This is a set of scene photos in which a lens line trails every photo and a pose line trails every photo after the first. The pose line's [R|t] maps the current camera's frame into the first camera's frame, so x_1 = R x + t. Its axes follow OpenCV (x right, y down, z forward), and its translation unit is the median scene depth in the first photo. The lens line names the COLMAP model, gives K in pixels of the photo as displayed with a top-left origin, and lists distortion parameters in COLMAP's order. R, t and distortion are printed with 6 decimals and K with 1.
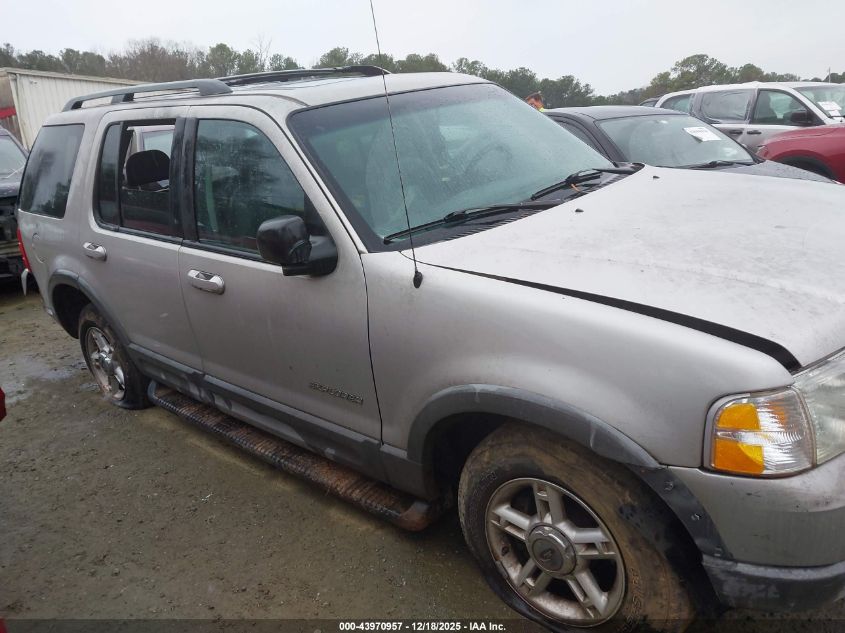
lens RADIAL K [[682.1, 0, 422.5], [0, 682.1, 316.5], [0, 0, 1]] dist [0.087221, -0.119621]
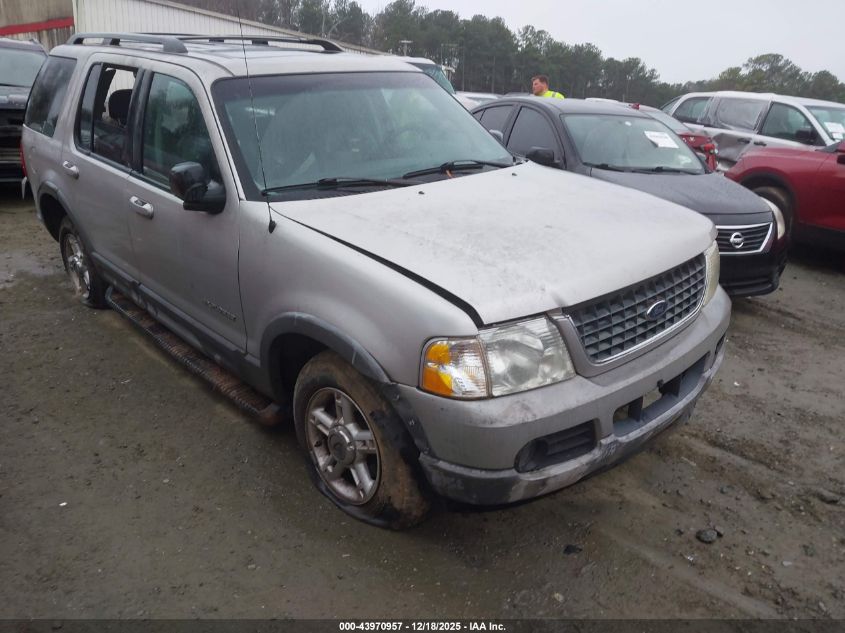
lens RADIAL K [[682.1, 0, 422.5], [0, 682.1, 316.5], [0, 0, 1]] dist [0.087221, -0.119621]
pose [[0.988093, 0.147951, -0.042231, 0.263316], [-0.145448, 0.987710, 0.057218, -0.001220], [0.050178, -0.050394, 0.997468, -0.213481]]
